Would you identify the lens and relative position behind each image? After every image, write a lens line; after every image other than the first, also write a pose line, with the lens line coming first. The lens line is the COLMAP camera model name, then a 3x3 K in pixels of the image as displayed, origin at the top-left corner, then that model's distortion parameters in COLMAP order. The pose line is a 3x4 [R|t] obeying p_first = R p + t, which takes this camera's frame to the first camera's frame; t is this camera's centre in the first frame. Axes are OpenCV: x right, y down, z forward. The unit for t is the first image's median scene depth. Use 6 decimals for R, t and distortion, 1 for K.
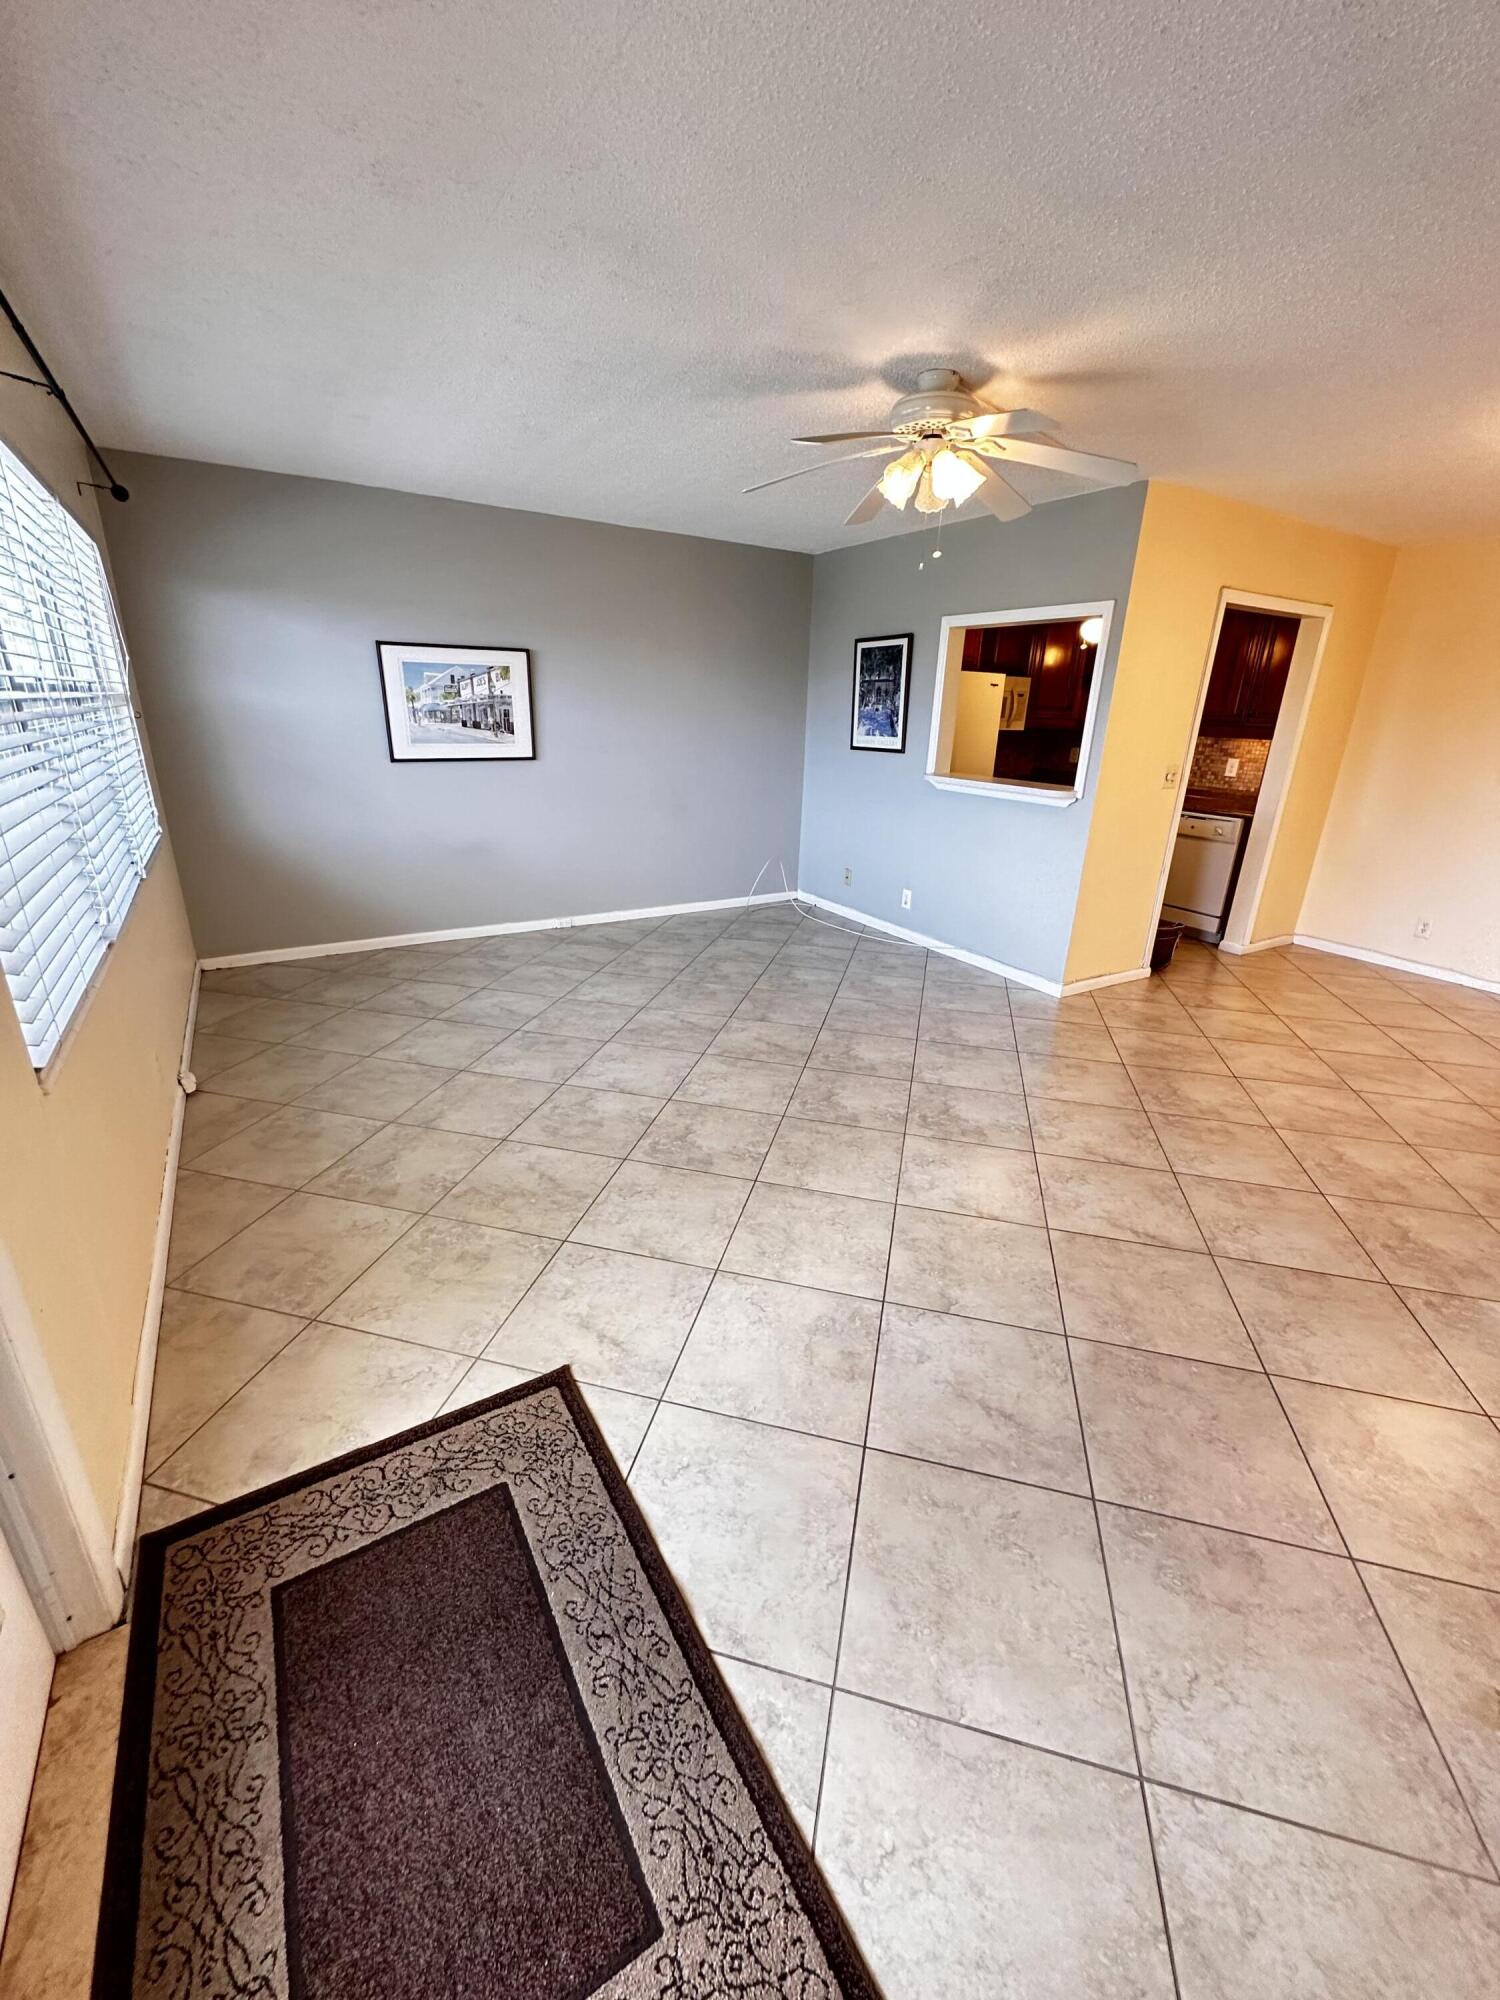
lens RADIAL K [[800.8, 0, 748.0], [0, 800.8, 999.9], [0, 0, 1]] dist [-0.004356, 0.000931]
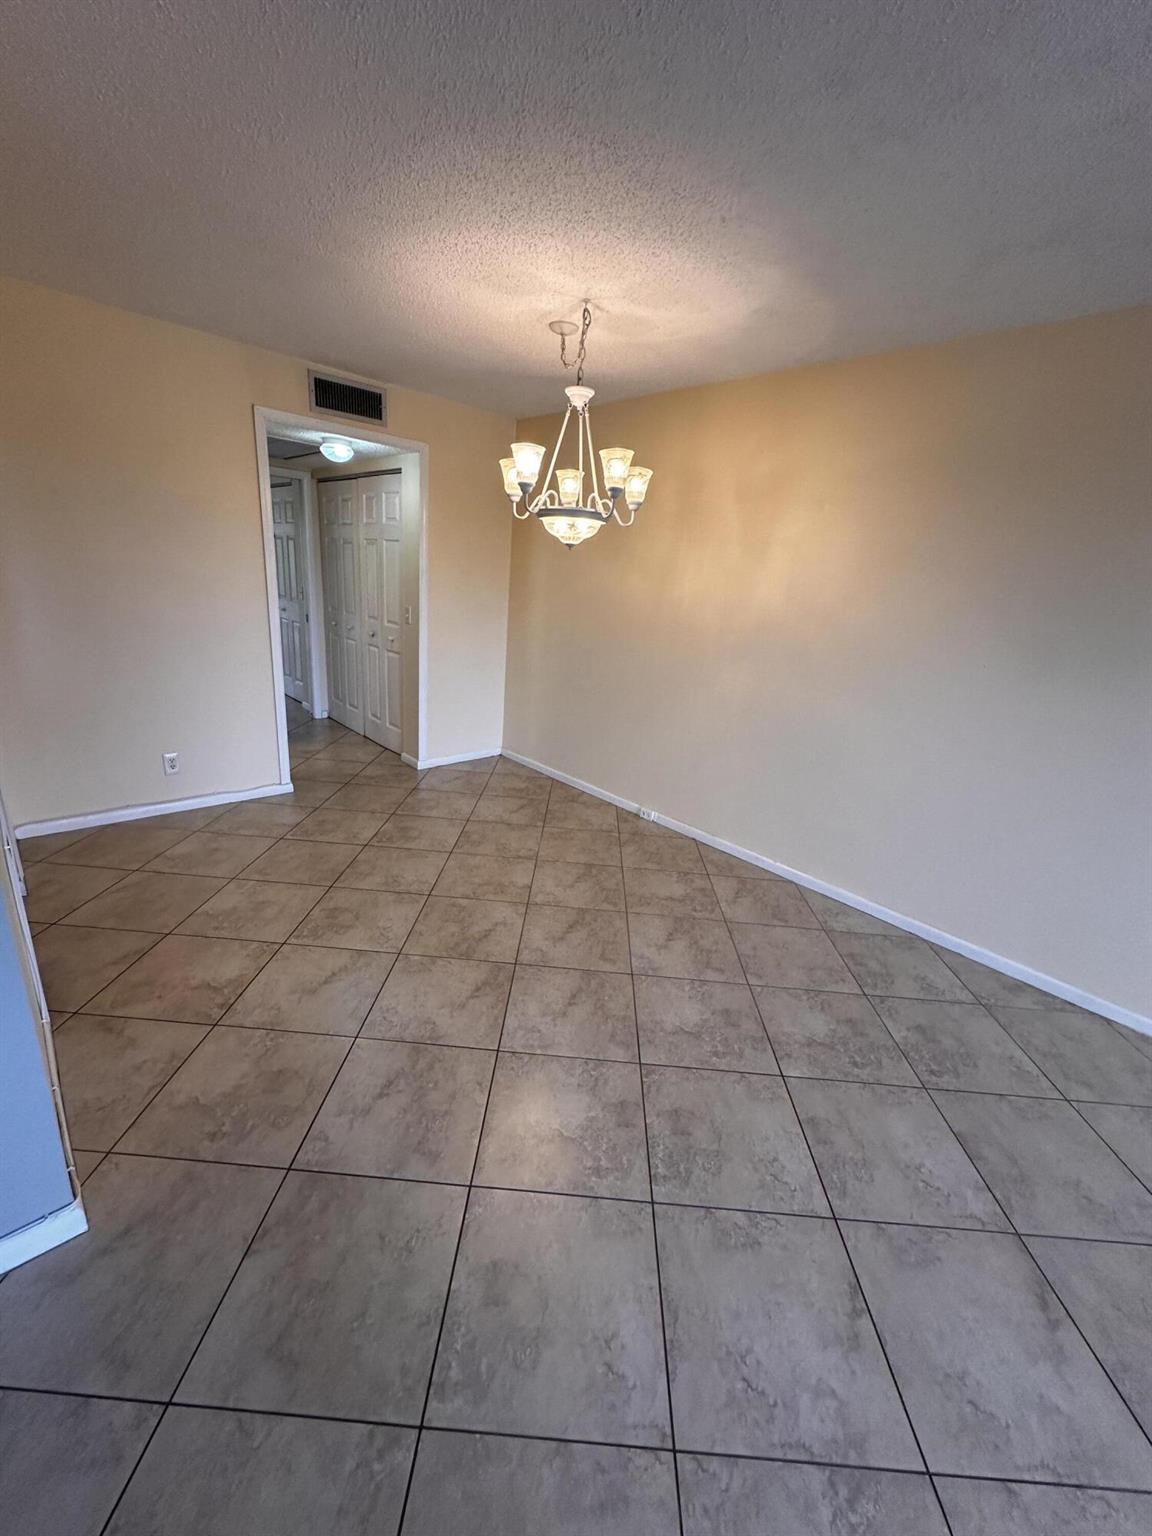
lens RADIAL K [[615.0, 0, 577.4], [0, 615.0, 768.6], [0, 0, 1]] dist [-0.004356, 0.000931]
pose [[-0.205707, -0.342694, 0.916649, 0.140063], [0.261230, 0.883463, 0.388911, -0.280904], [-0.943103, 0.319457, -0.092212, 0.759569]]
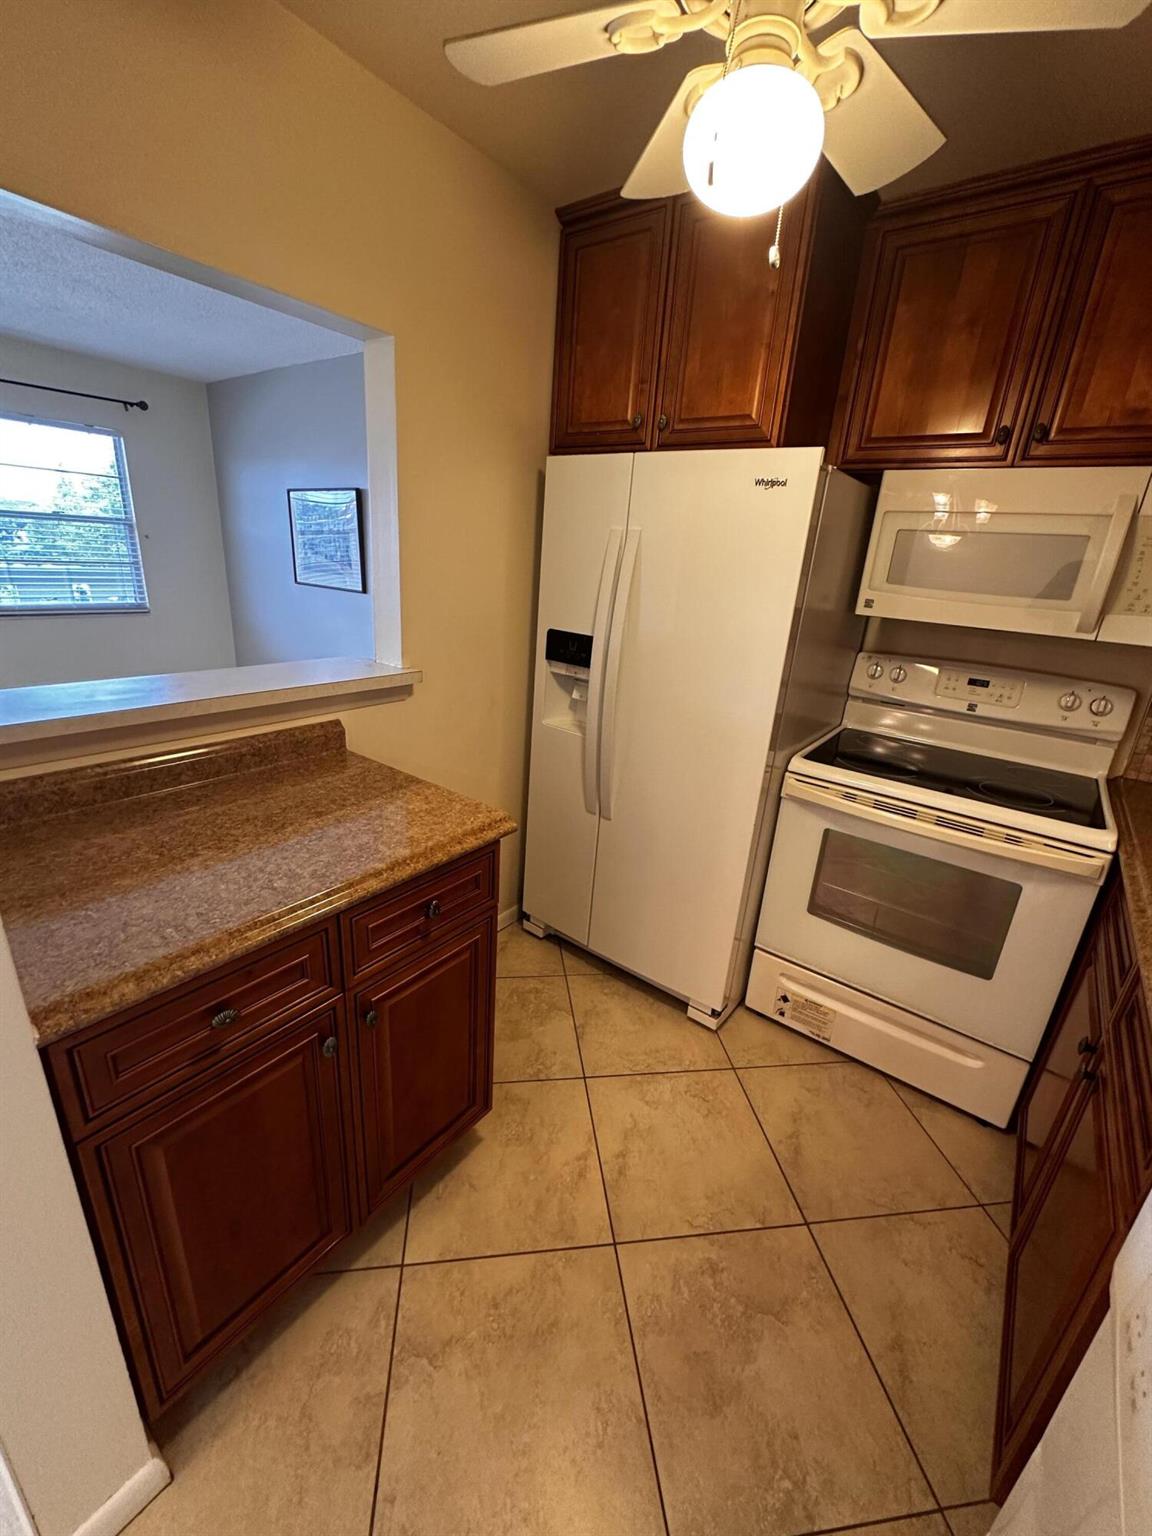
lens RADIAL K [[615.0, 0, 571.9], [0, 615.0, 763.0], [0, 0, 1]] dist [-0.004356, 0.000931]
pose [[0.363966, 0.297858, -0.882502, 0.742276], [-0.377983, 0.913195, 0.152328, -0.392009], [0.851268, 0.278128, 0.444958, 1.134967]]
